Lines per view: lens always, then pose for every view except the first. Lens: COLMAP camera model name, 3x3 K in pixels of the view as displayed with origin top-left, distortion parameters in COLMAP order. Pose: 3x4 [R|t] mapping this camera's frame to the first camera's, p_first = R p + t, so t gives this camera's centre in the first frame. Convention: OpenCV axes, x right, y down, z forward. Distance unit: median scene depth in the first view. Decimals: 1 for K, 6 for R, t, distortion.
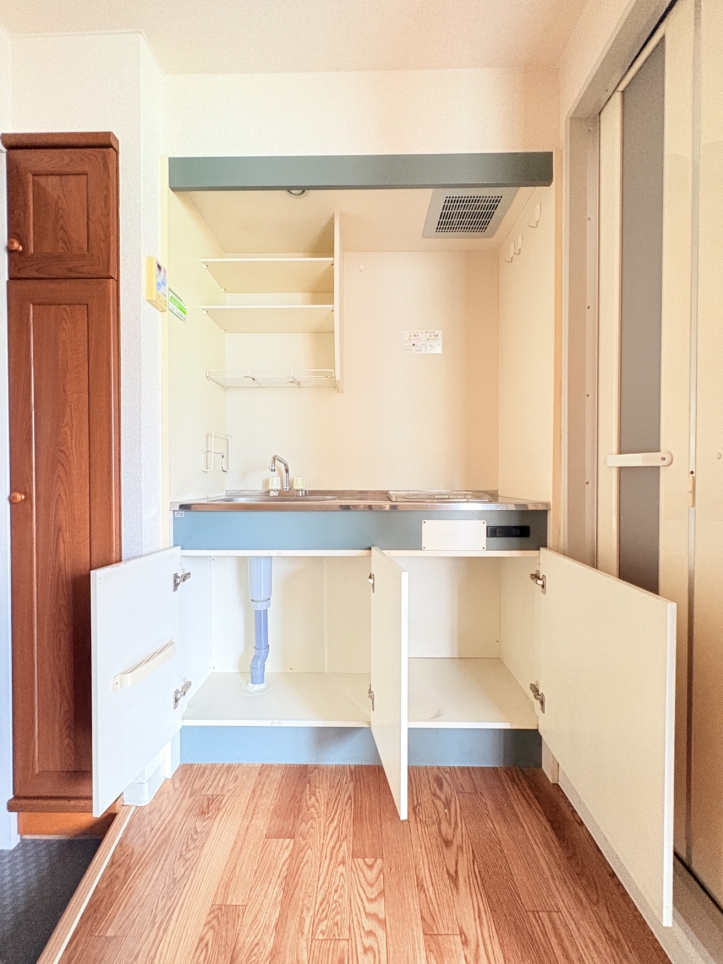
lens RADIAL K [[386.7, 0, 361.2], [0, 386.7, 479.8], [0, 0, 1]] dist [0.001212, 0.000139]
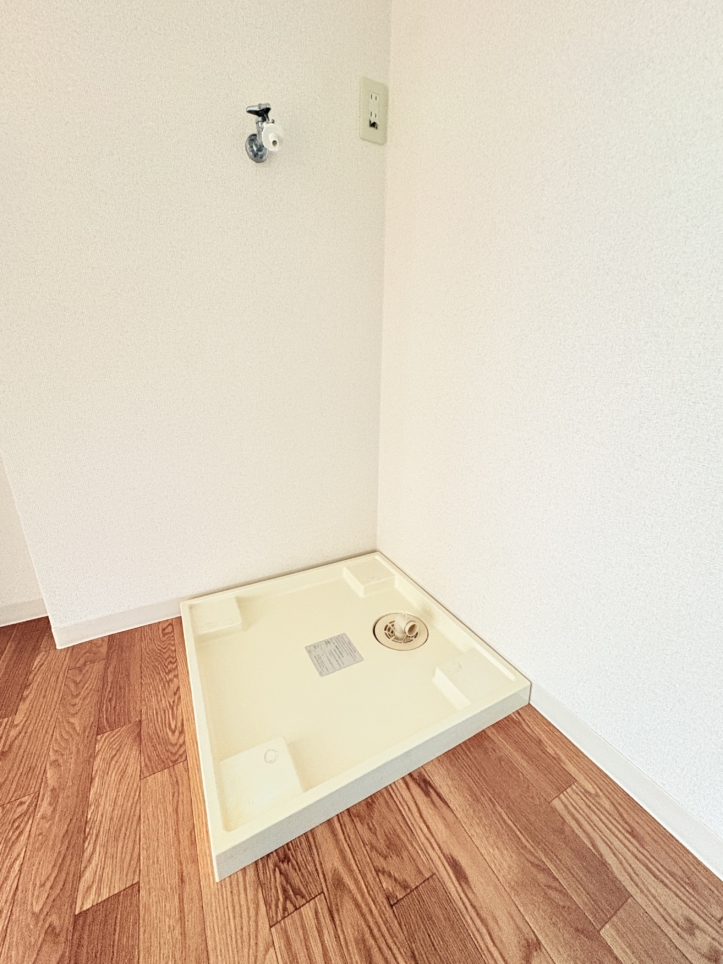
lens RADIAL K [[386.7, 0, 361.8], [0, 386.7, 481.2], [0, 0, 1]] dist [0.001212, 0.000139]
pose [[-0.876682, 0.145345, -0.458589, -0.387933], [-0.014026, 0.945140, 0.326364, 0.223383], [0.480866, 0.292550, -0.826549, 1.568602]]
